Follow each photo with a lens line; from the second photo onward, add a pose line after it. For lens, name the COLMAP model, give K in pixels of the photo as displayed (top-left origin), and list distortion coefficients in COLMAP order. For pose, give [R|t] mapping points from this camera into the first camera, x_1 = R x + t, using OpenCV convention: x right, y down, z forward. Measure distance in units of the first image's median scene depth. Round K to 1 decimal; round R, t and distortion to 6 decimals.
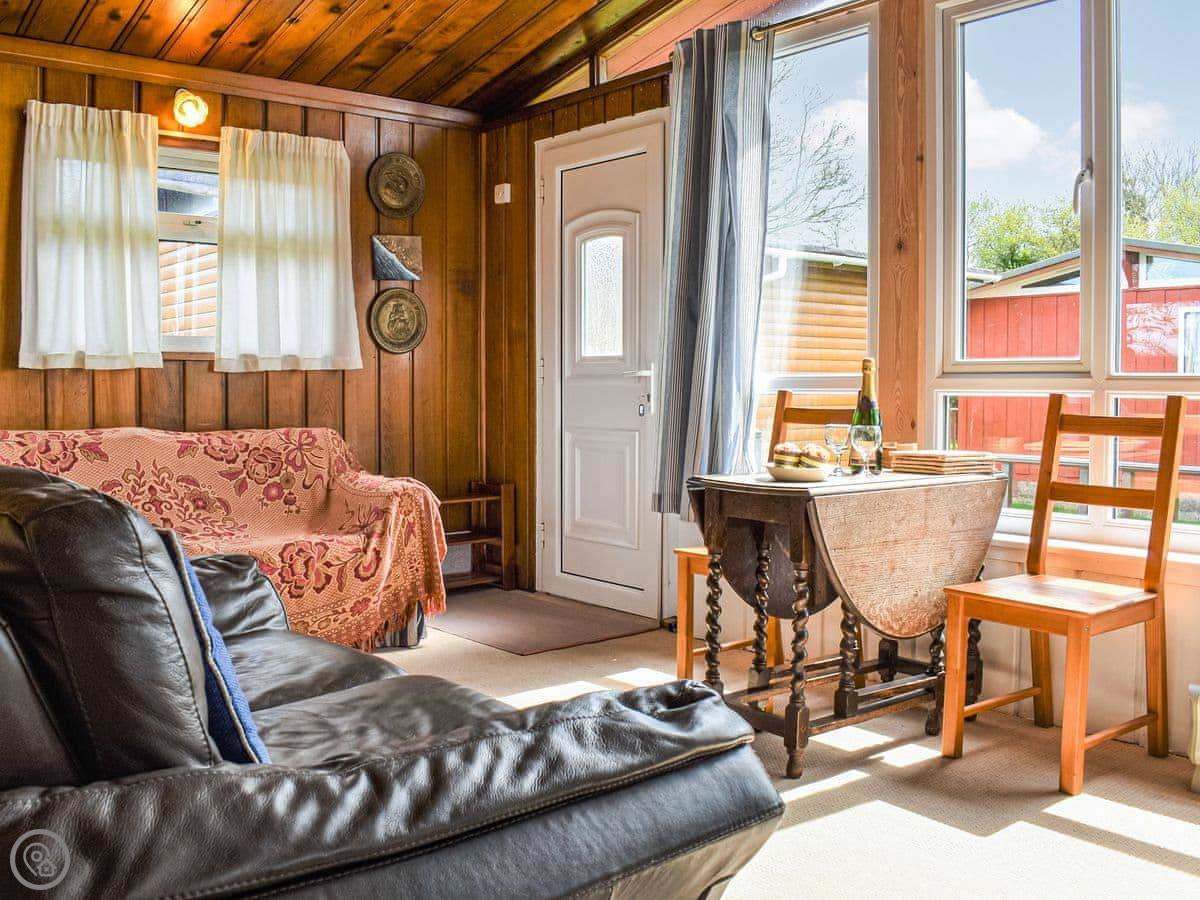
lens RADIAL K [[1123.1, 0, 600.0], [0, 1123.1, 450.0], [0, 0, 1]] dist [-0.120028, 0.013252]
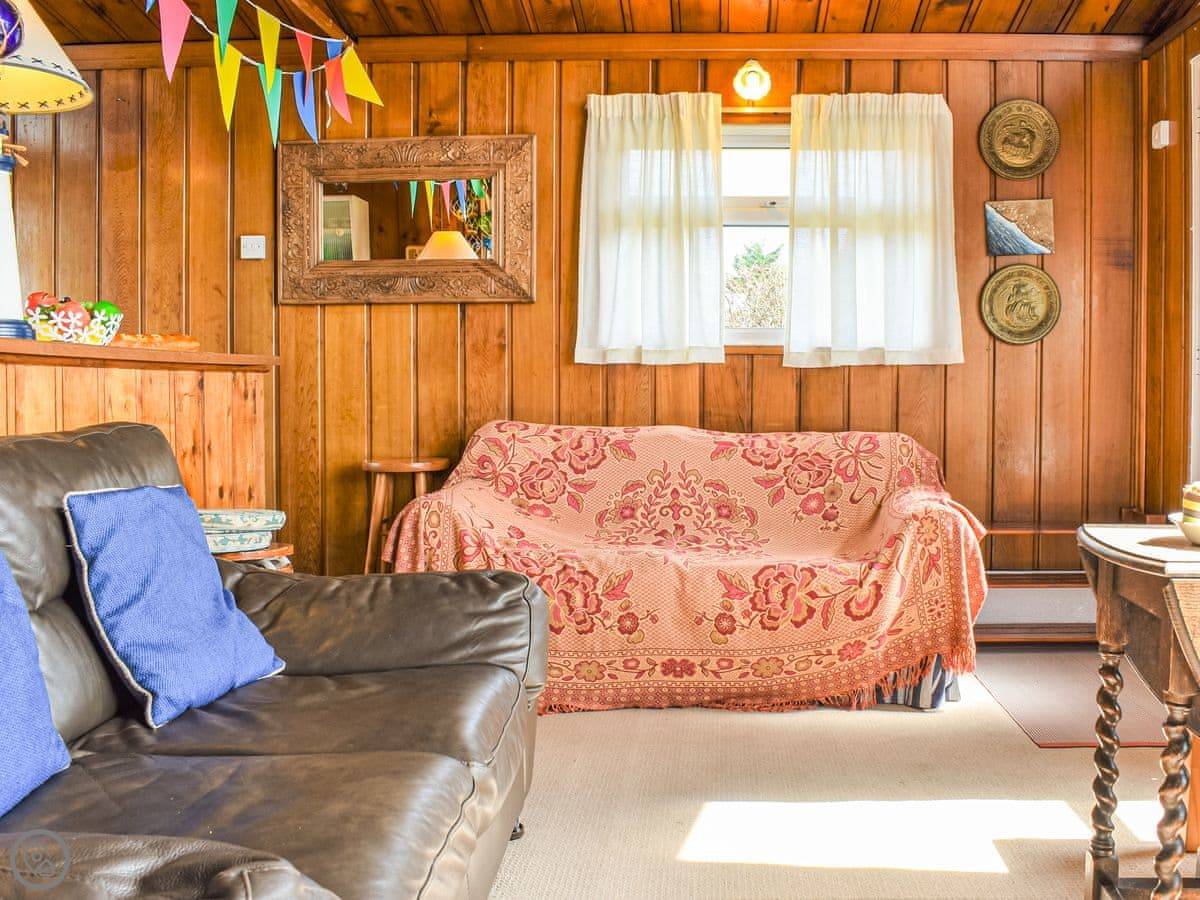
lens RADIAL K [[1173.4, 0, 595.9], [0, 1173.4, 415.5], [0, 0, 1]] dist [-0.080474, -0.001262]
pose [[0.738272, 0.019643, -0.674217, 0.200363], [-0.041237, 0.999020, -0.016049, -0.010257], [0.673241, 0.039651, 0.738359, 0.207186]]
